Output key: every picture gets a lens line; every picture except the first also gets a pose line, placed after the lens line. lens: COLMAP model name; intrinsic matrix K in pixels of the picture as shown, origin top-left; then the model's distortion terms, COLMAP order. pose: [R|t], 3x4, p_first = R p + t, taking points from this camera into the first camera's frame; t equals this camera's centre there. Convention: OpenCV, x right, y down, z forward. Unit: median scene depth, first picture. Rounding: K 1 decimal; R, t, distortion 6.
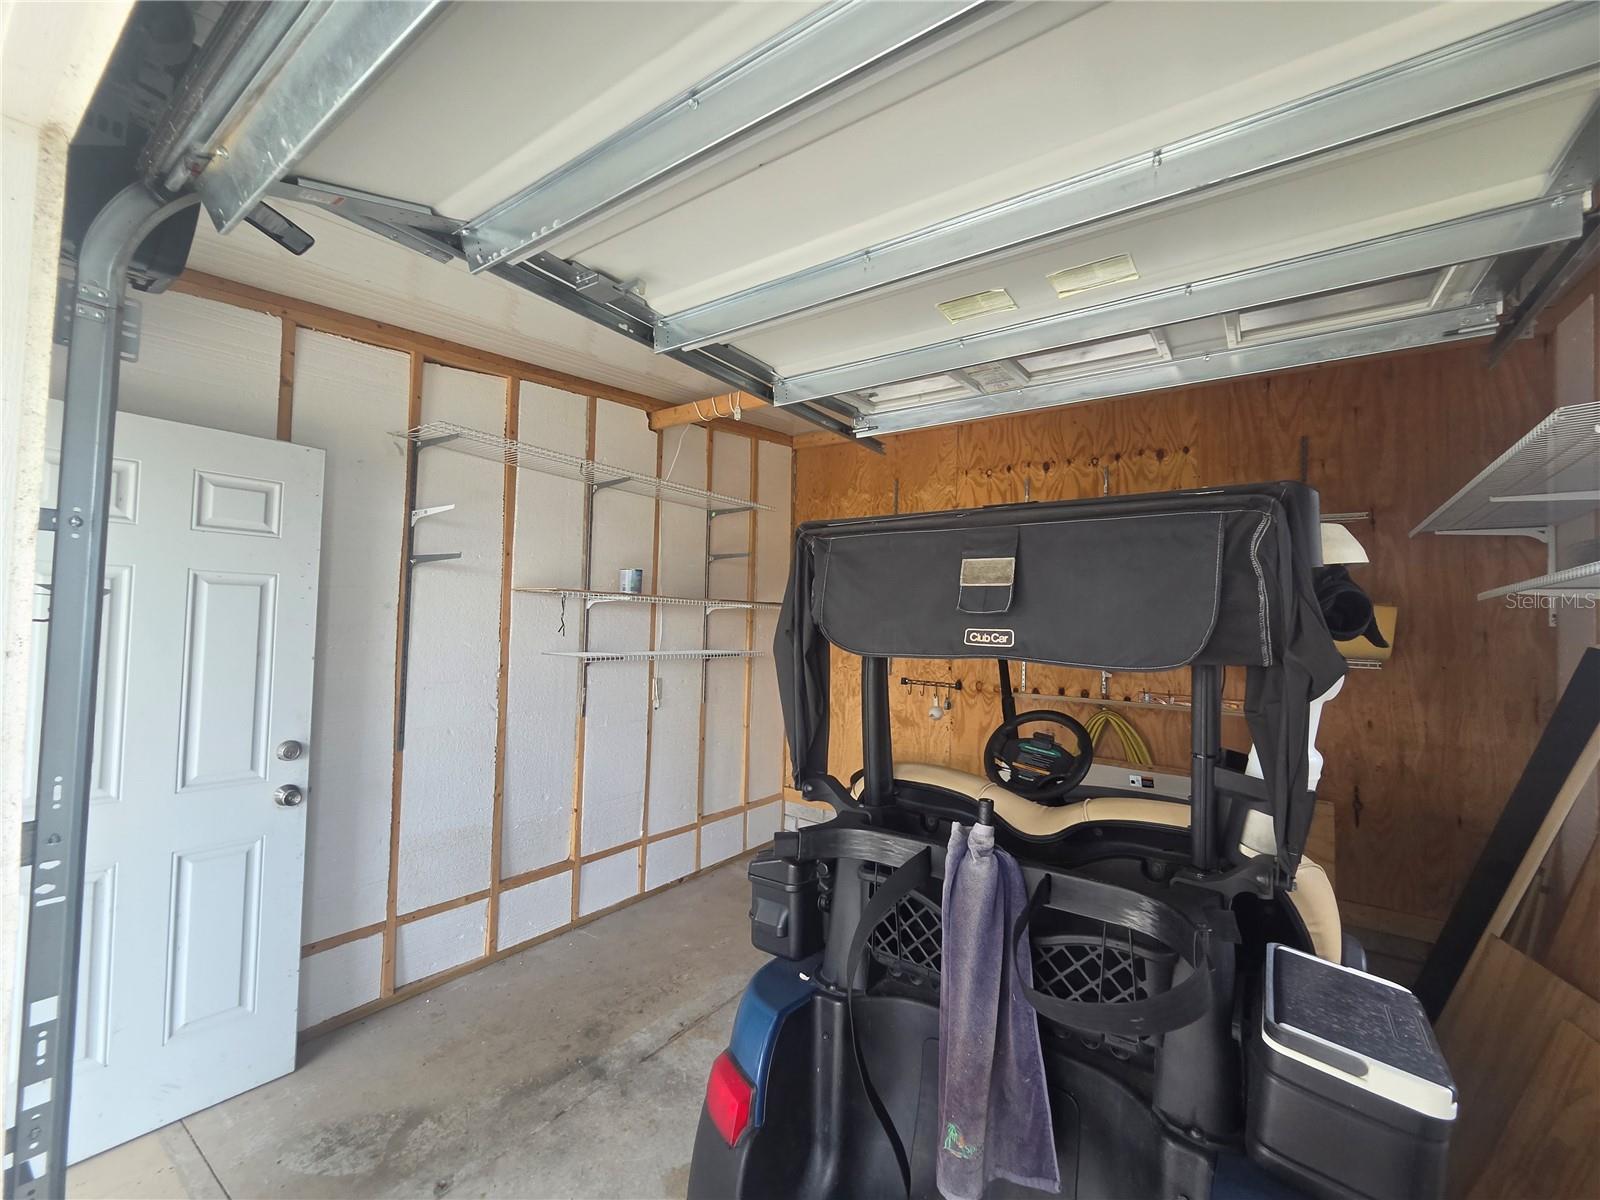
lens RADIAL K [[663.1, 0, 813.4], [0, 663.1, 602.5], [0, 0, 1]] dist [-0.002774, -0.000024]
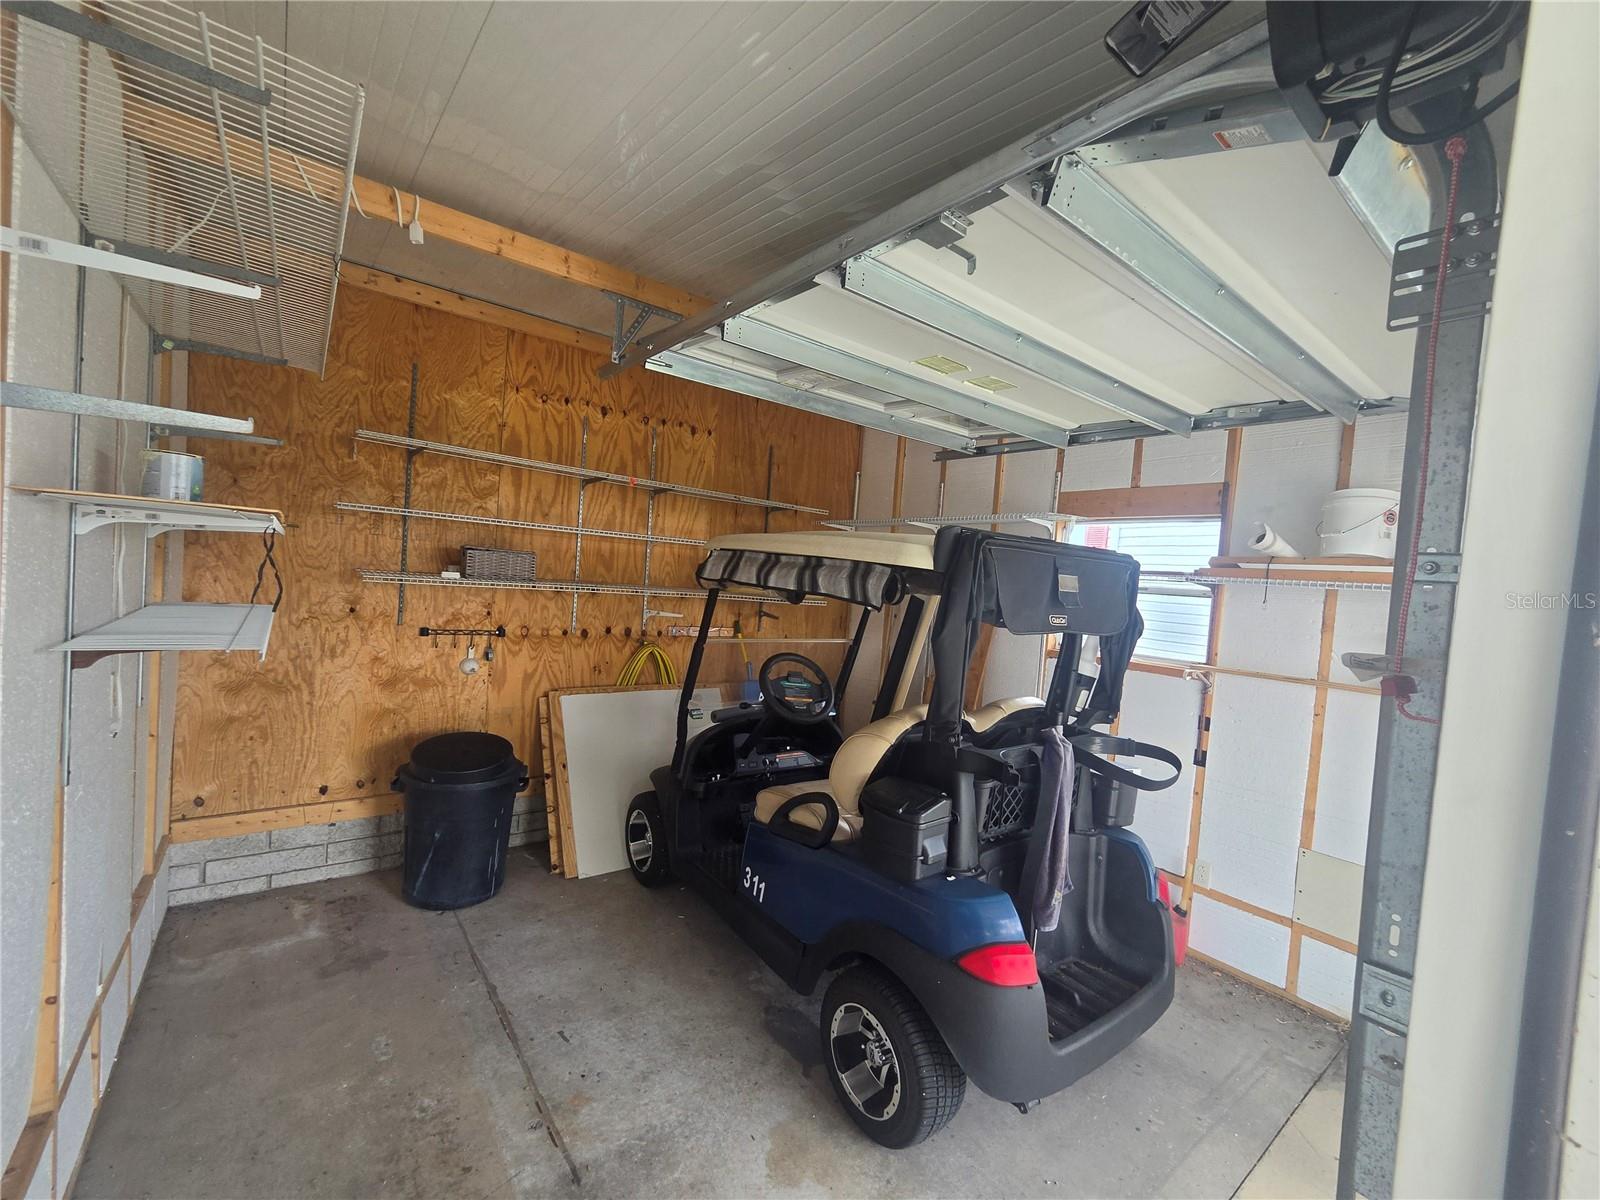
lens RADIAL K [[663.1, 0, 804.0], [0, 663.1, 602.9], [0, 0, 1]] dist [-0.002774, -0.000024]
pose [[0.303943, -0.042833, 0.951727, -0.544103], [-0.094223, 0.992739, 0.074770, -0.019816], [-0.948019, -0.112401, 0.297700, 0.388023]]
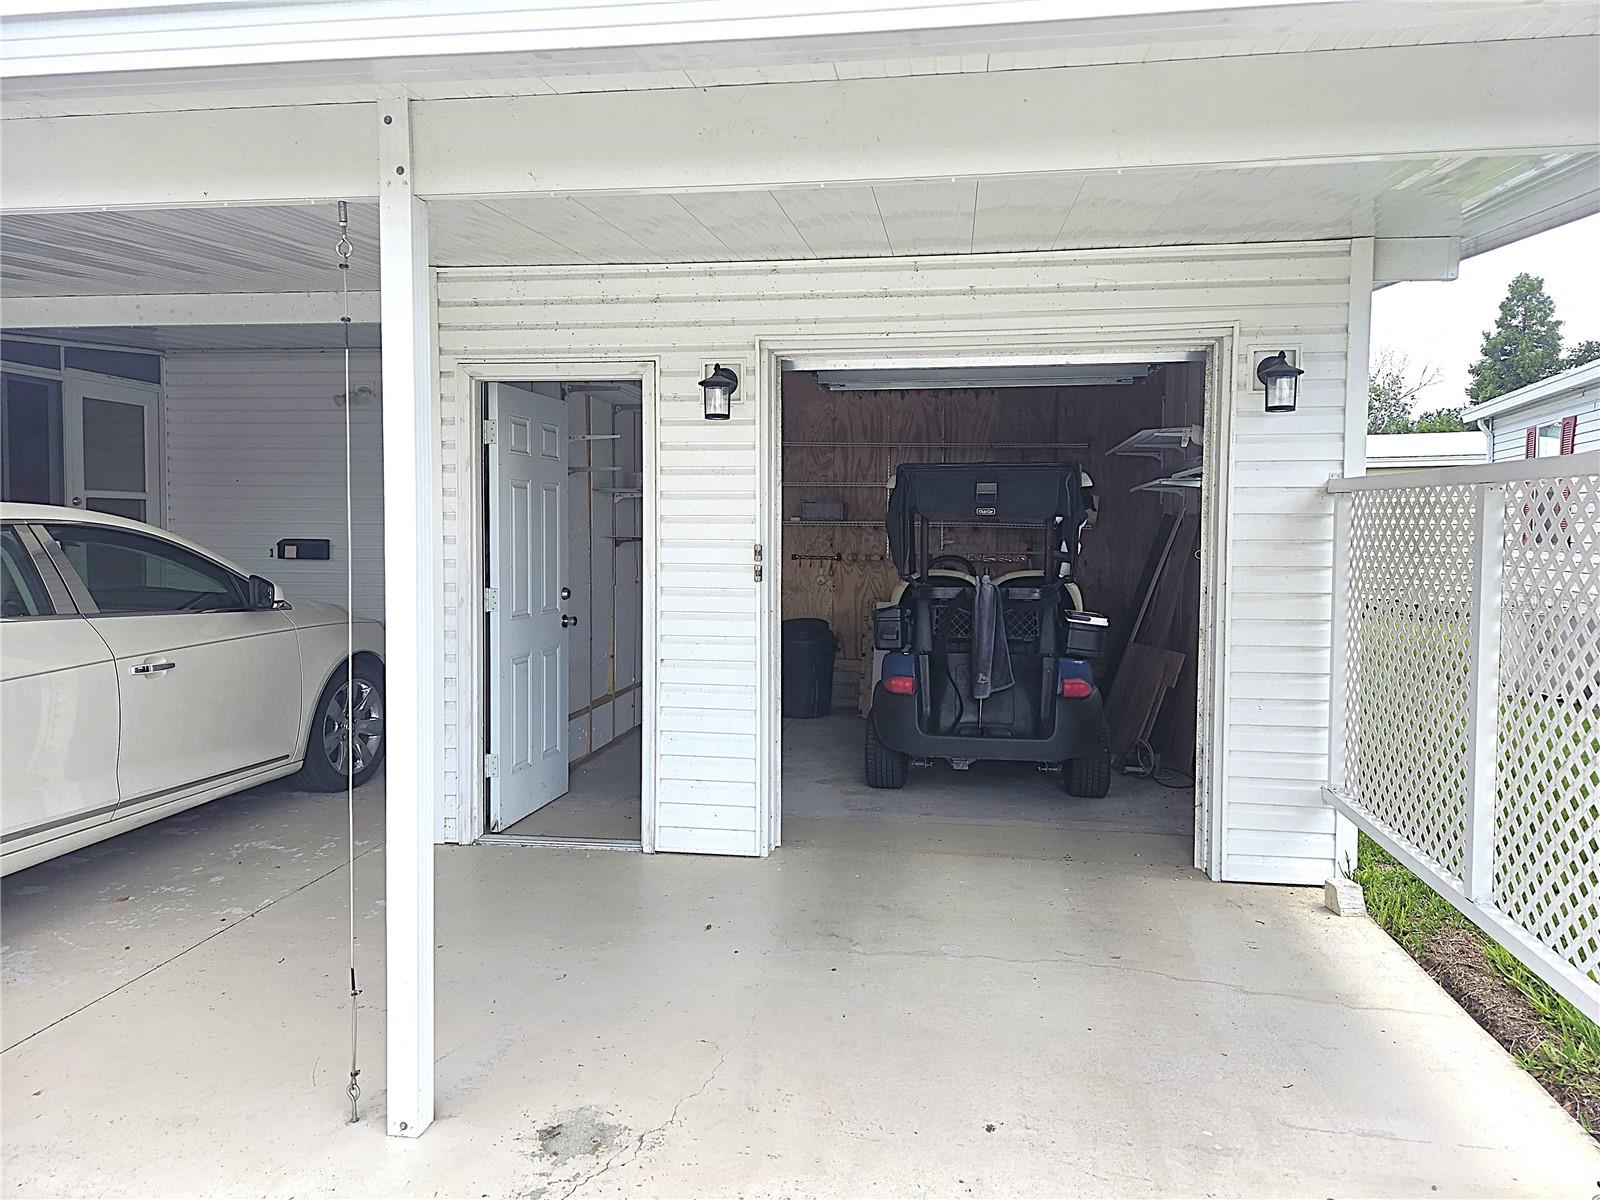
lens RADIAL K [[1085.0, 0, 798.5], [0, 1085.0, 591.8], [0, 0, 1]] dist [-0.001082, -0.001235]
pose [[0.898638, -0.049533, 0.435885, -0.871296], [0.006299, 0.994960, 0.100079, -0.025663], [-0.438646, -0.087189, 0.894421, -0.986791]]
